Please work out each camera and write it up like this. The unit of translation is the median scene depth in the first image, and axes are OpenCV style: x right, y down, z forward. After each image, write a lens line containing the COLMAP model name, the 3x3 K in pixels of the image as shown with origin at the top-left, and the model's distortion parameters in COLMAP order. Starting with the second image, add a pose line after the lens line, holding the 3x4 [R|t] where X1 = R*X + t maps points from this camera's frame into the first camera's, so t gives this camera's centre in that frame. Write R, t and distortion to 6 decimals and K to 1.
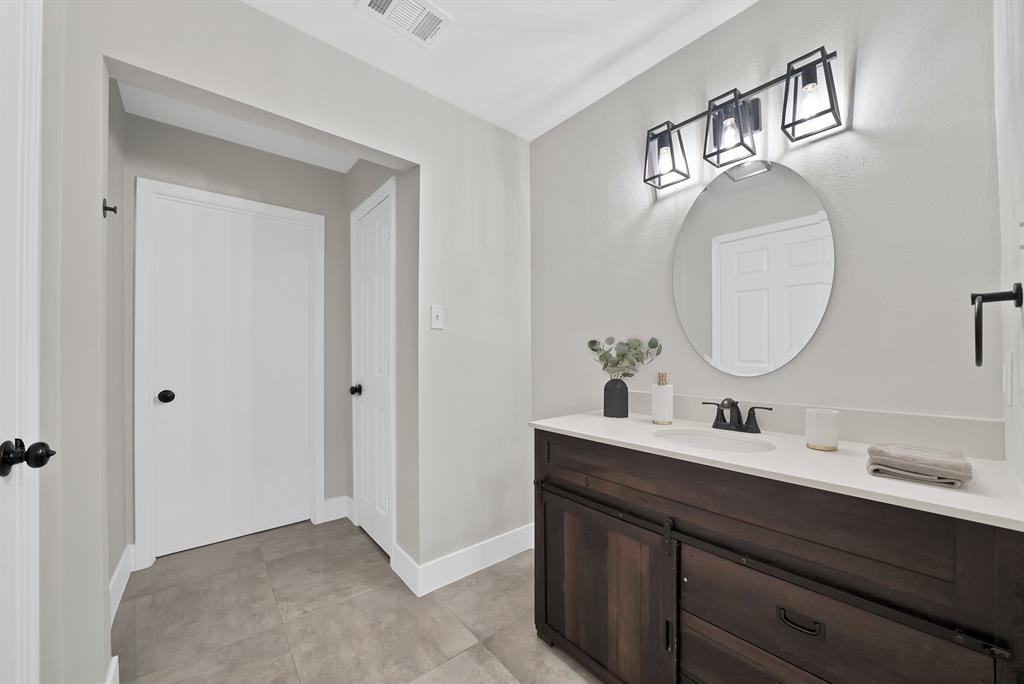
lens RADIAL K [[370.6, 0, 510.3], [0, 370.6, 343.1], [0, 0, 1]] dist [-0.020418, 0.000340]
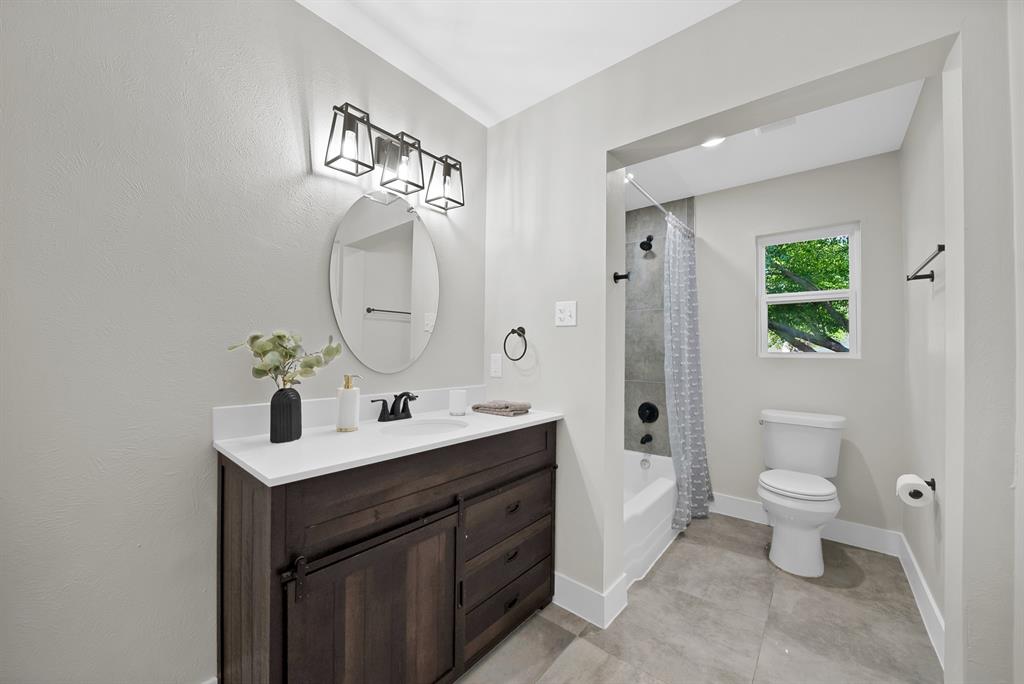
lens RADIAL K [[370.6, 0, 510.3], [0, 370.6, 343.1], [0, 0, 1]] dist [-0.020418, 0.000340]
pose [[-0.158823, 0.029721, 0.986860, -0.656887], [-0.035413, 0.998732, -0.035778, 0.023520], [-0.986672, -0.040630, -0.157569, 0.883905]]
